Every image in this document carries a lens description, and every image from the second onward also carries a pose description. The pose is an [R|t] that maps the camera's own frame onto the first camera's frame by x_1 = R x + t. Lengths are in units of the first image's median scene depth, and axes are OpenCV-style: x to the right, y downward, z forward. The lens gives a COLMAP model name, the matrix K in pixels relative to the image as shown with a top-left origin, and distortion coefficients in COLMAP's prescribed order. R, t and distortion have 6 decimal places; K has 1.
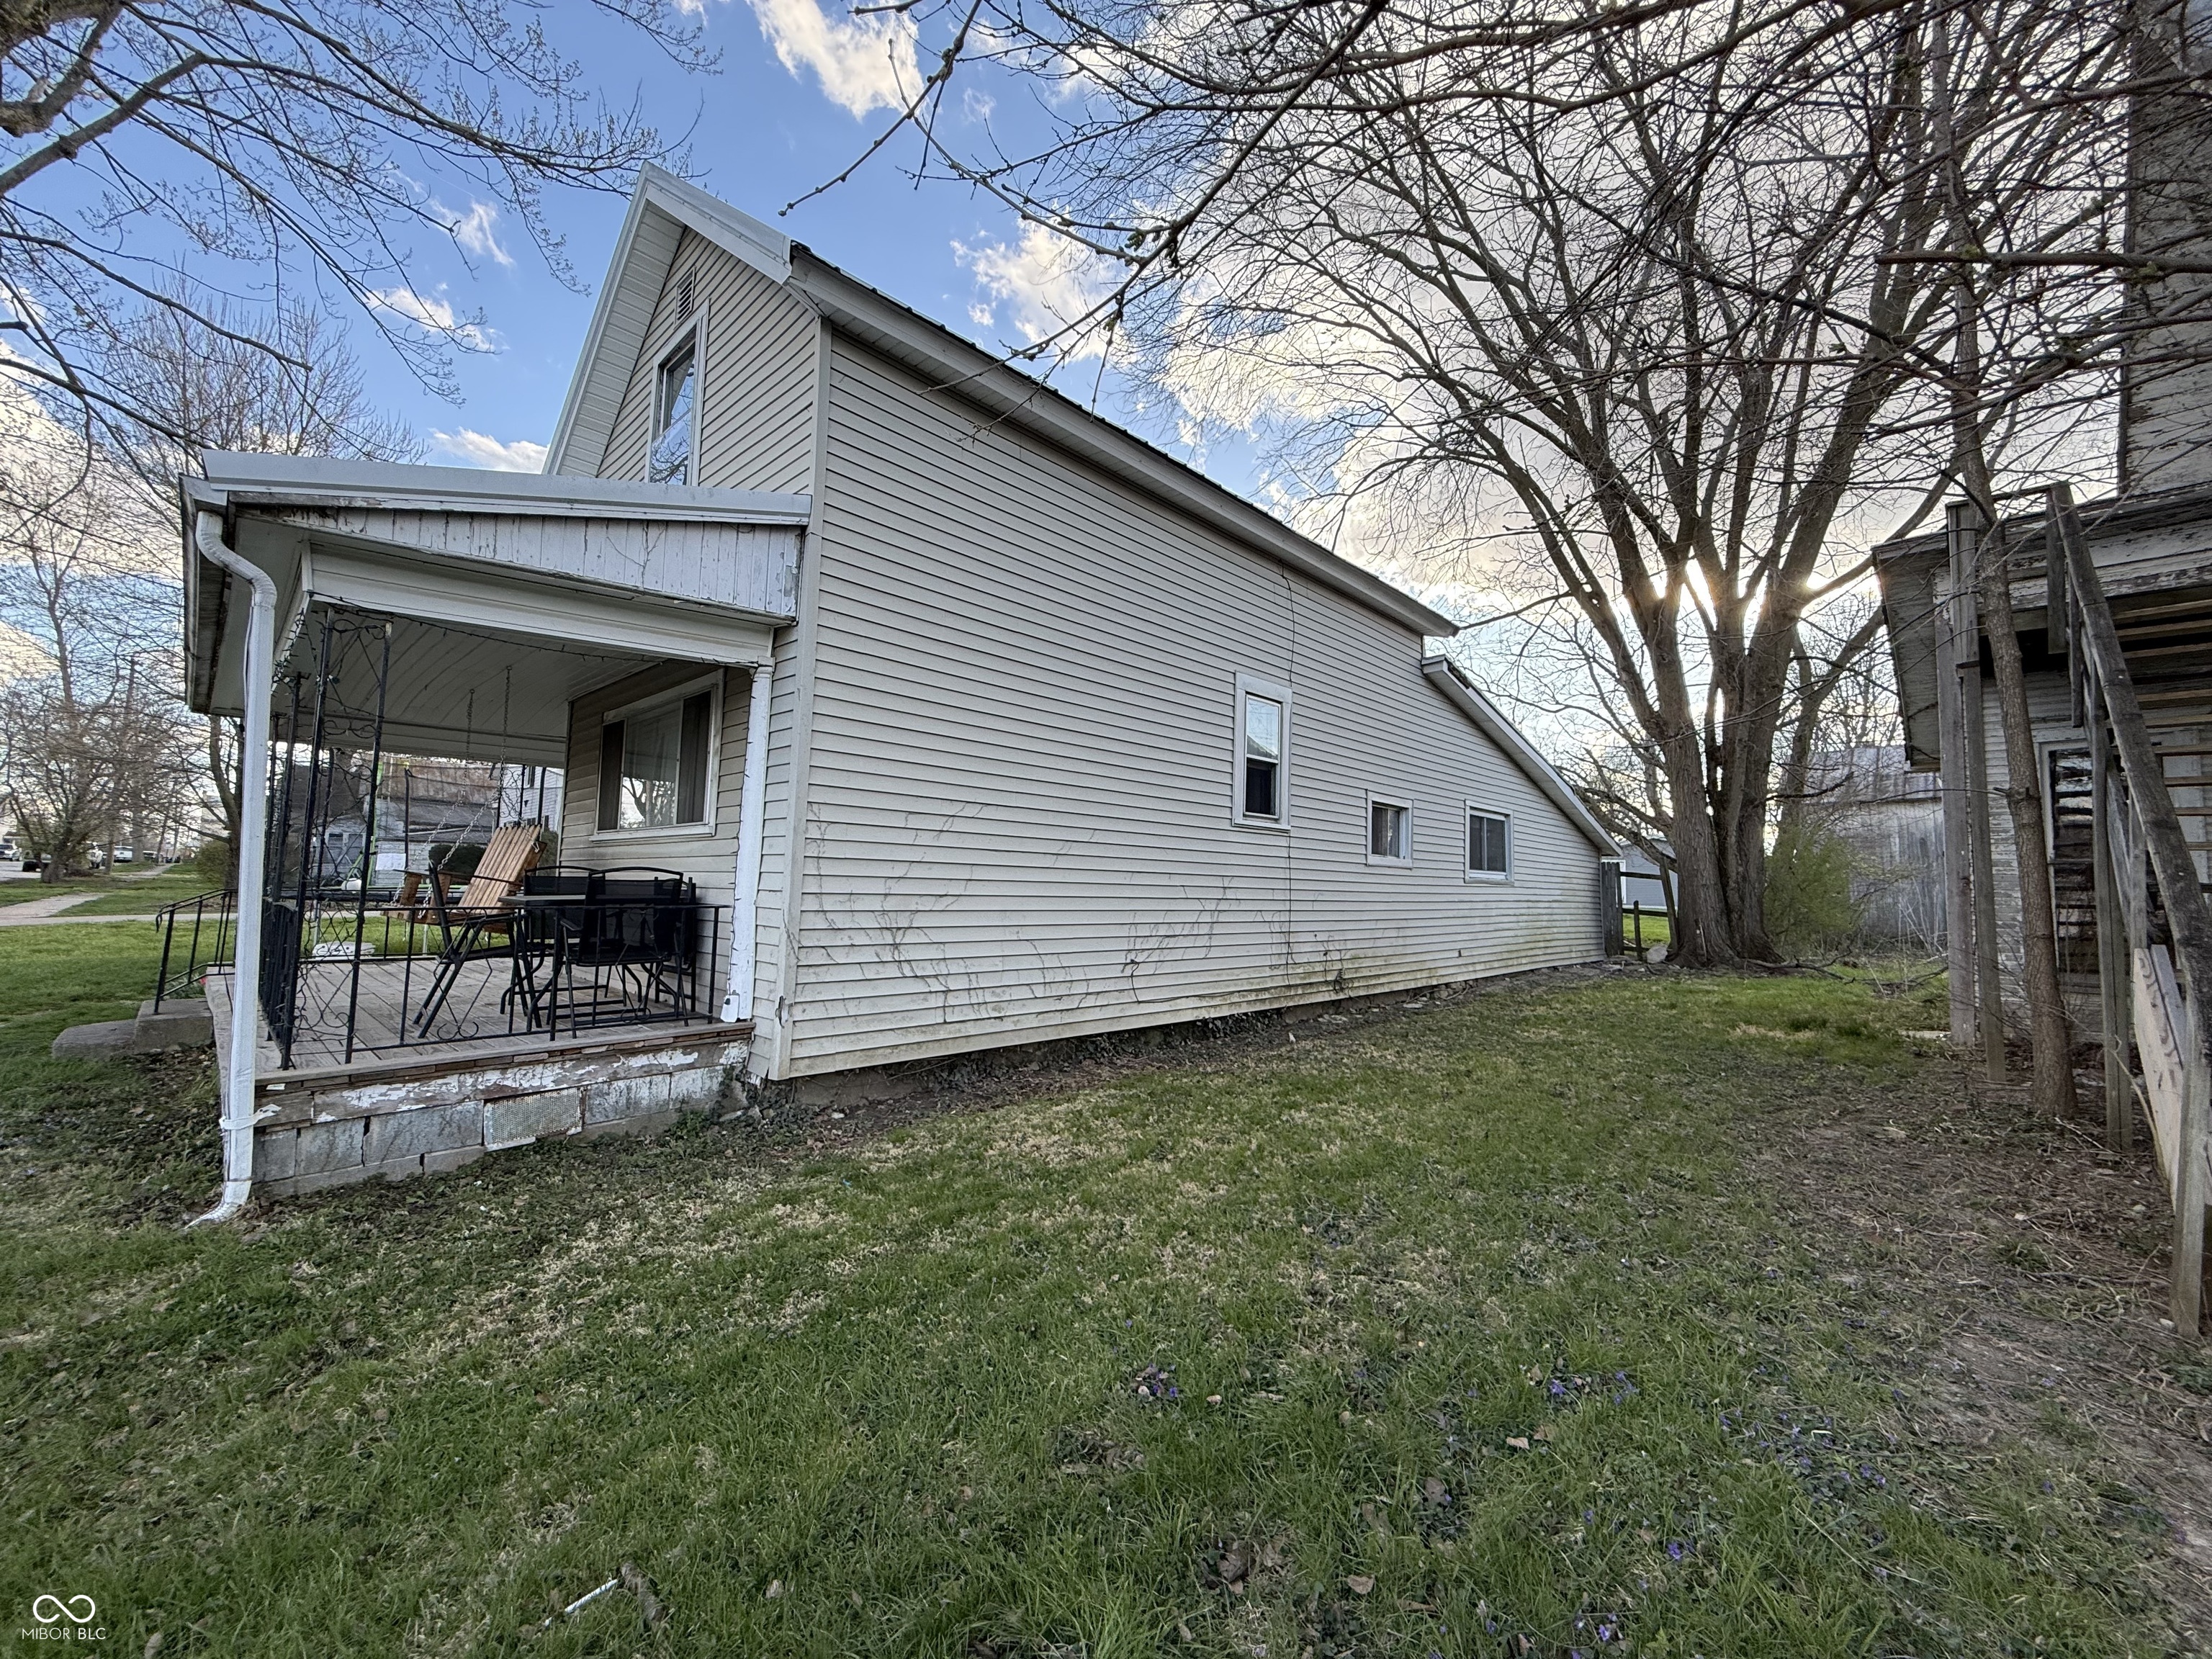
lens RADIAL K [[879.7, 0, 1106.4], [0, 879.7, 826.7], [0, 0, 1]] dist [0.000372, -0.000120]
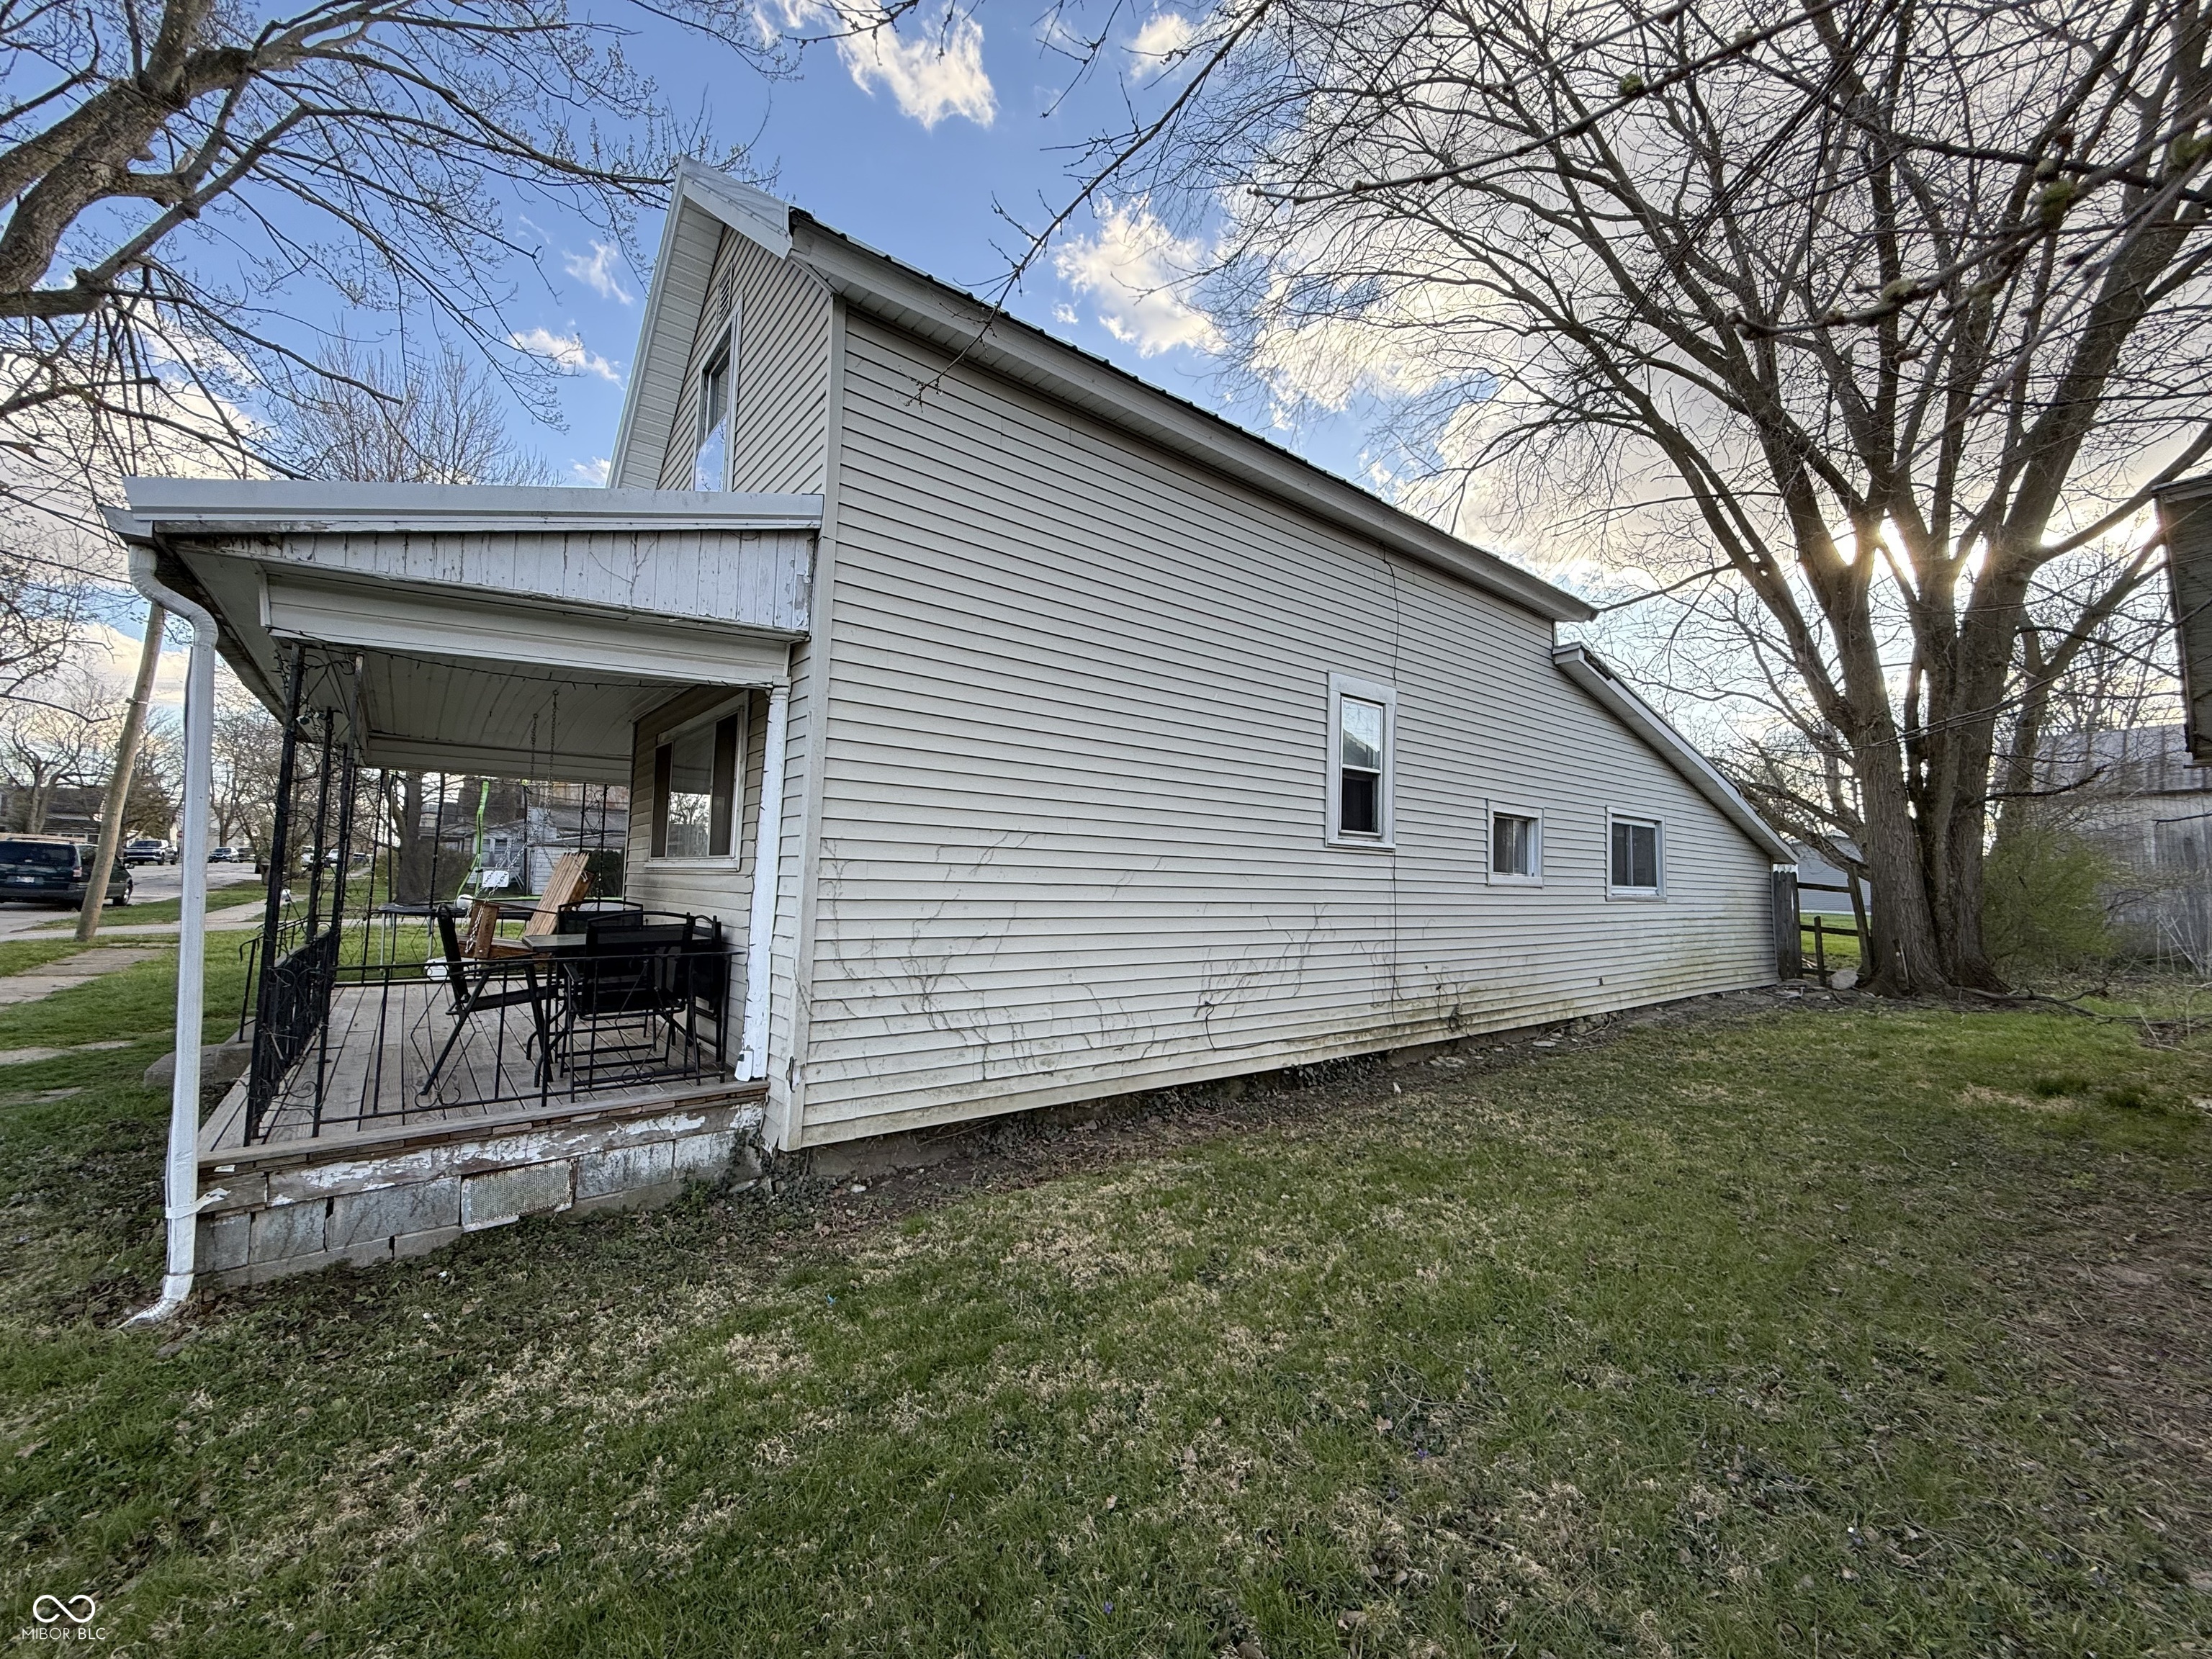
lens RADIAL K [[879.7, 0, 1106.4], [0, 879.7, 826.5], [0, 0, 1]] dist [0.000372, -0.000120]
pose [[0.991395, -0.007666, -0.130681, 0.057480], [0.008149, 0.999962, 0.003163, -0.036080], [0.130652, -0.004201, 0.991419, 0.134672]]
